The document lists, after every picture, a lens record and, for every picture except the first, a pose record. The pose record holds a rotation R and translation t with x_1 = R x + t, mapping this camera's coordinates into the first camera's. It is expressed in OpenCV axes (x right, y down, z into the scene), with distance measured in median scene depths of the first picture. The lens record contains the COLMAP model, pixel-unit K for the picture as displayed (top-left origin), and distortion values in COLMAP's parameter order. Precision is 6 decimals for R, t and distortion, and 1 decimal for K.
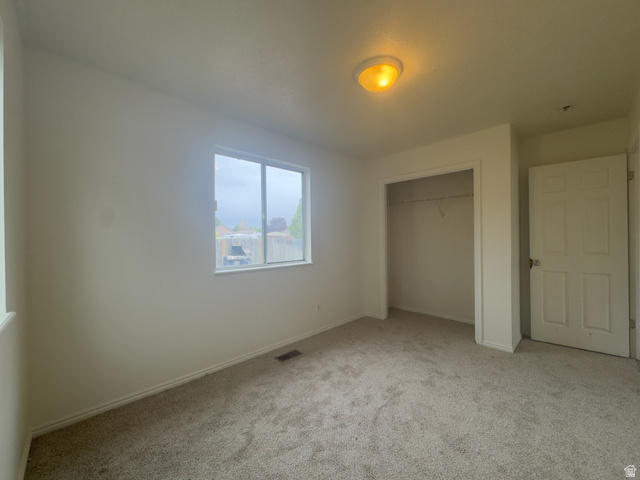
lens RADIAL K [[257.7, 0, 317.6], [0, 257.7, 239.4], [0, 0, 1]] dist [-0.003756, -0.000209]
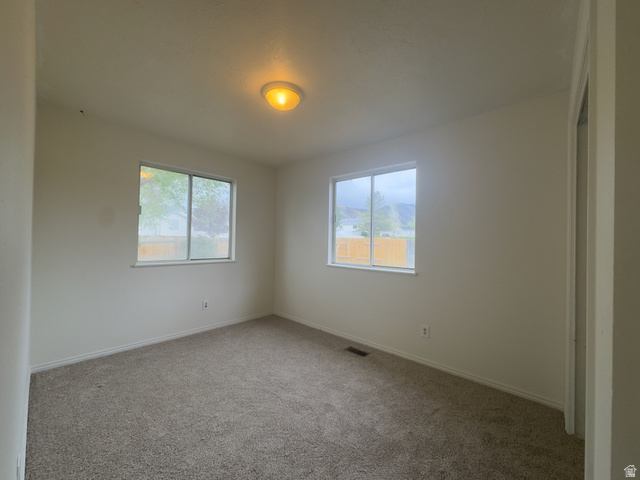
lens RADIAL K [[257.7, 0, 317.6], [0, 257.7, 237.6], [0, 0, 1]] dist [-0.003756, -0.000209]
pose [[0.058140, 0.015286, -0.998191, 0.978491], [-0.000184, 0.999883, 0.015301, -0.050146], [0.998308, -0.000706, 0.058136, 0.783729]]
